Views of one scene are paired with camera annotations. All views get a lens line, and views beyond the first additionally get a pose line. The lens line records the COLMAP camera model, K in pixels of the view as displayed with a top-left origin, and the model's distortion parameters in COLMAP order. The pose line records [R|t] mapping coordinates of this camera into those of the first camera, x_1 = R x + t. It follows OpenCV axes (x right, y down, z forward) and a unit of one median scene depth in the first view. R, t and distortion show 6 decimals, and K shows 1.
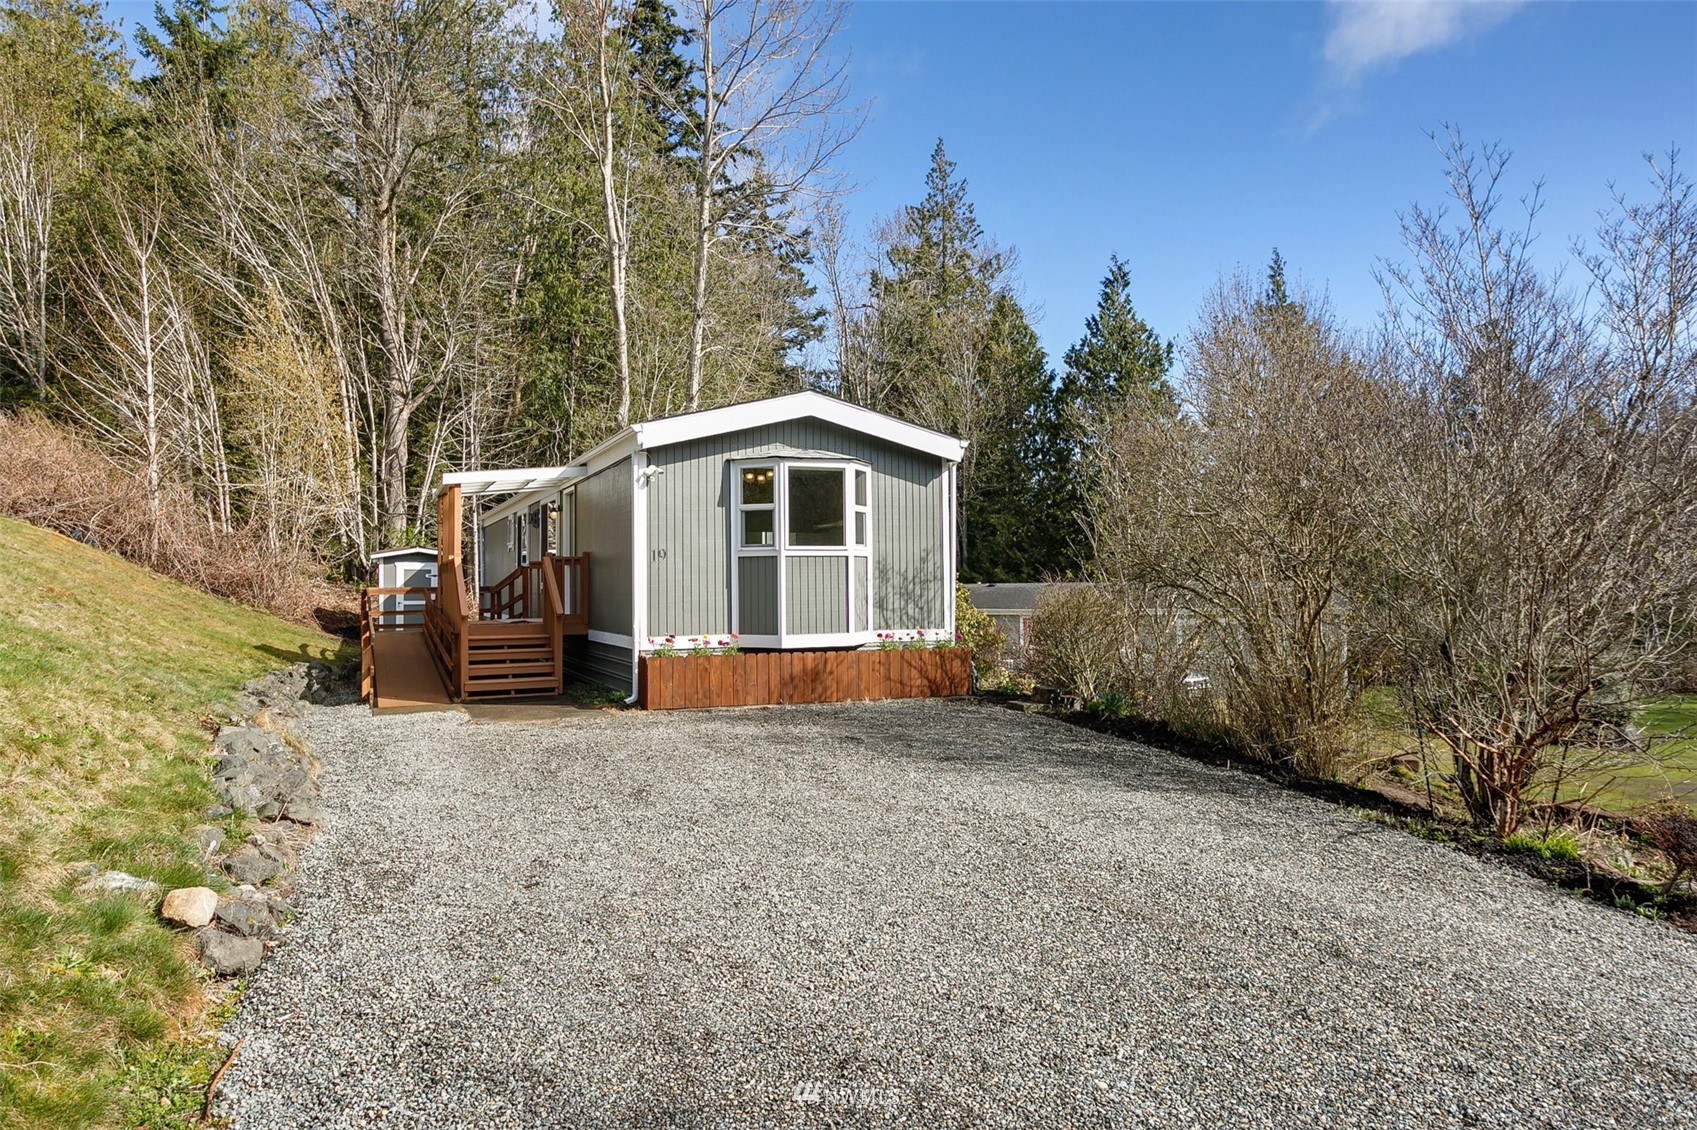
lens RADIAL K [[1128.6, 0, 854.0], [0, 1128.6, 557.6], [0, 0, 1]] dist [-0.016933, -0.000315]
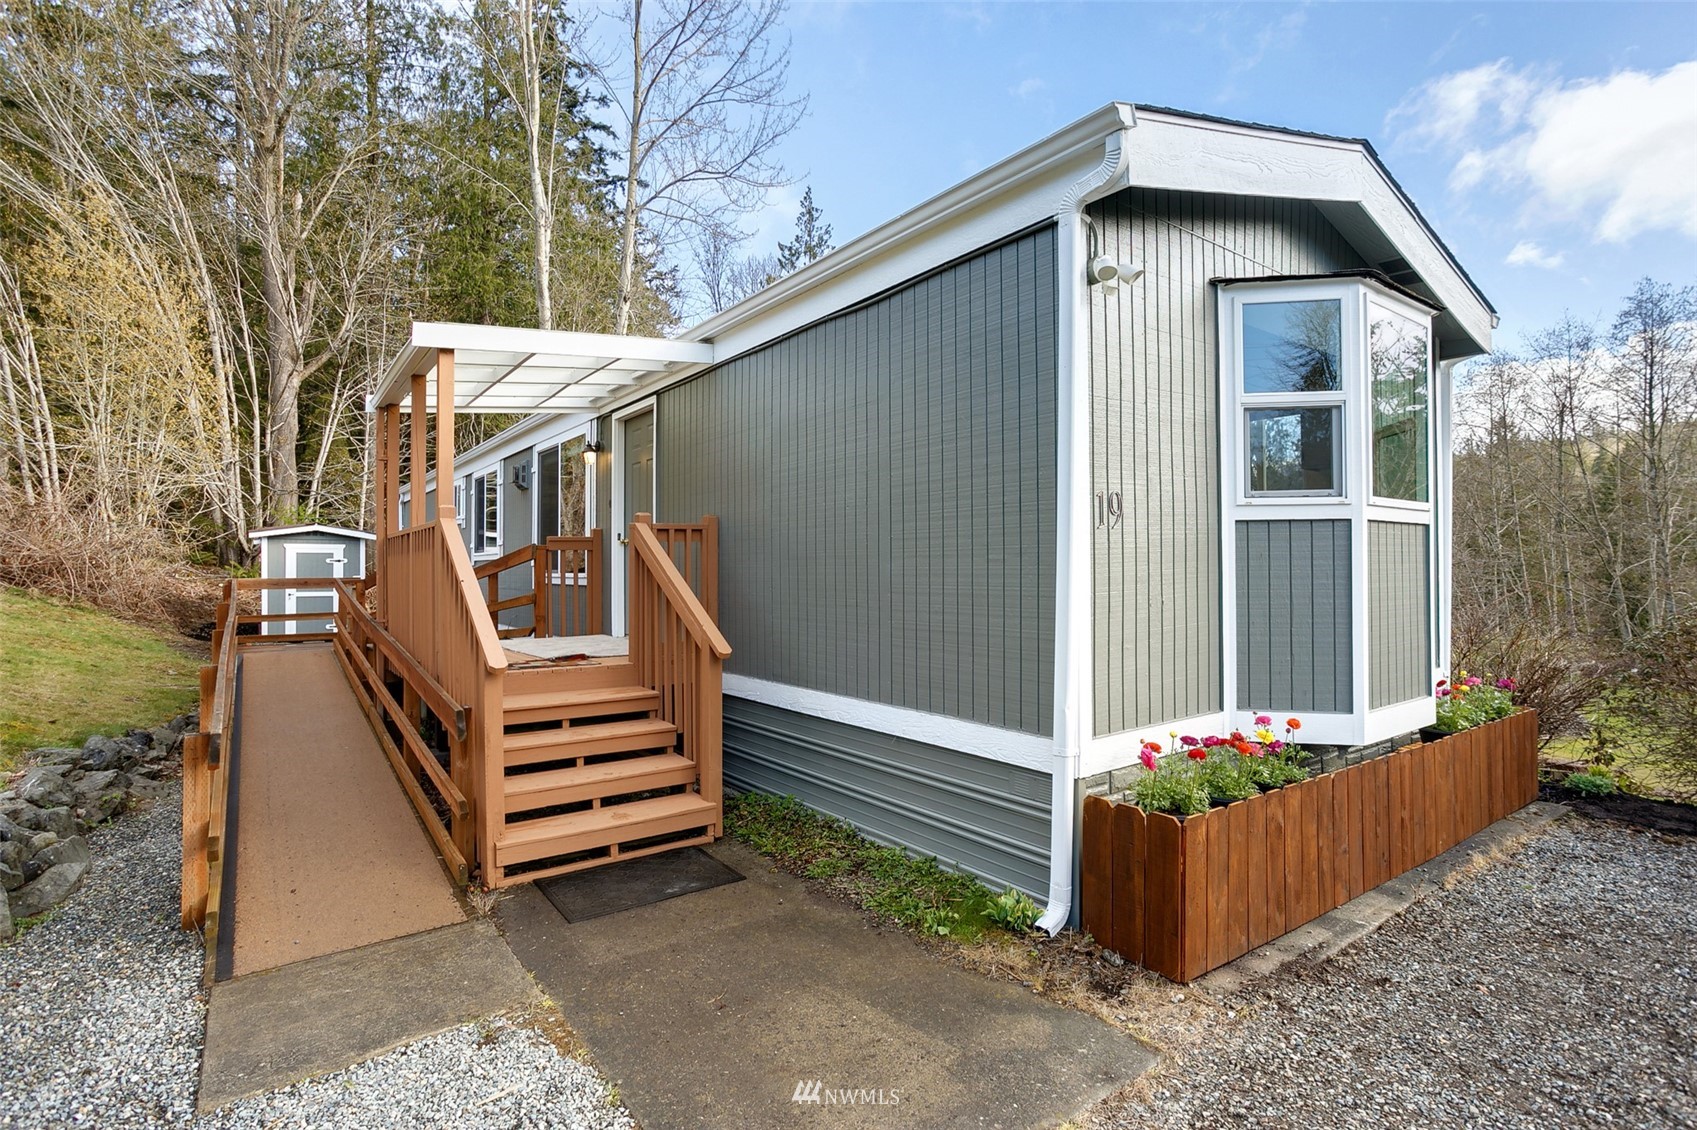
lens RADIAL K [[824.6, 0, 854.0], [0, 824.6, 569.9], [0, 0, 1]] dist [-0.041115, 0.019601]
pose [[0.974540, 0.004777, 0.224161, -0.109647], [-0.010235, 0.999679, 0.023194, 0.004229], [-0.223978, -0.024898, 0.974276, 0.267708]]
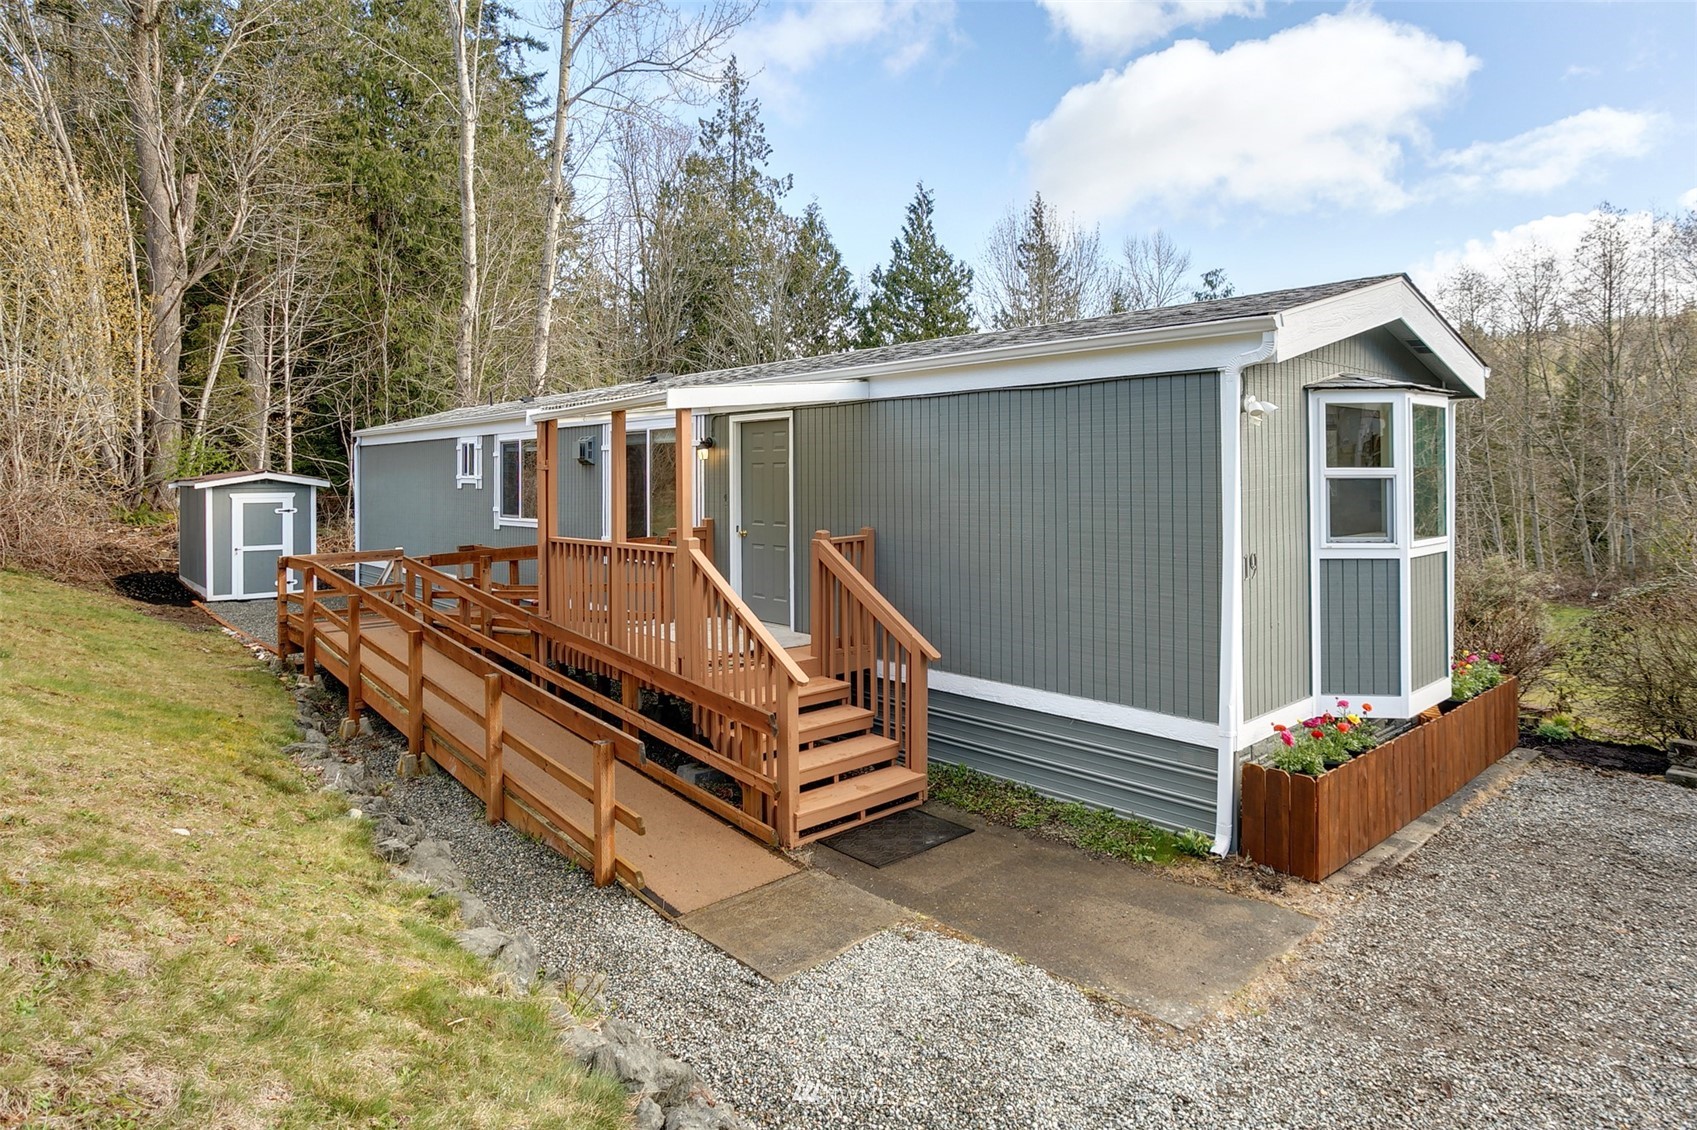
lens RADIAL K [[964.6, 0, 846.1], [0, 964.6, 477.5], [0, 0, 1]] dist [-0.029635, 0.001879]
pose [[0.948046, 0.000017, 0.318134, -0.174106], [-0.008139, 0.999674, 0.024204, -0.018502], [-0.318029, -0.025535, 0.947737, 0.223704]]
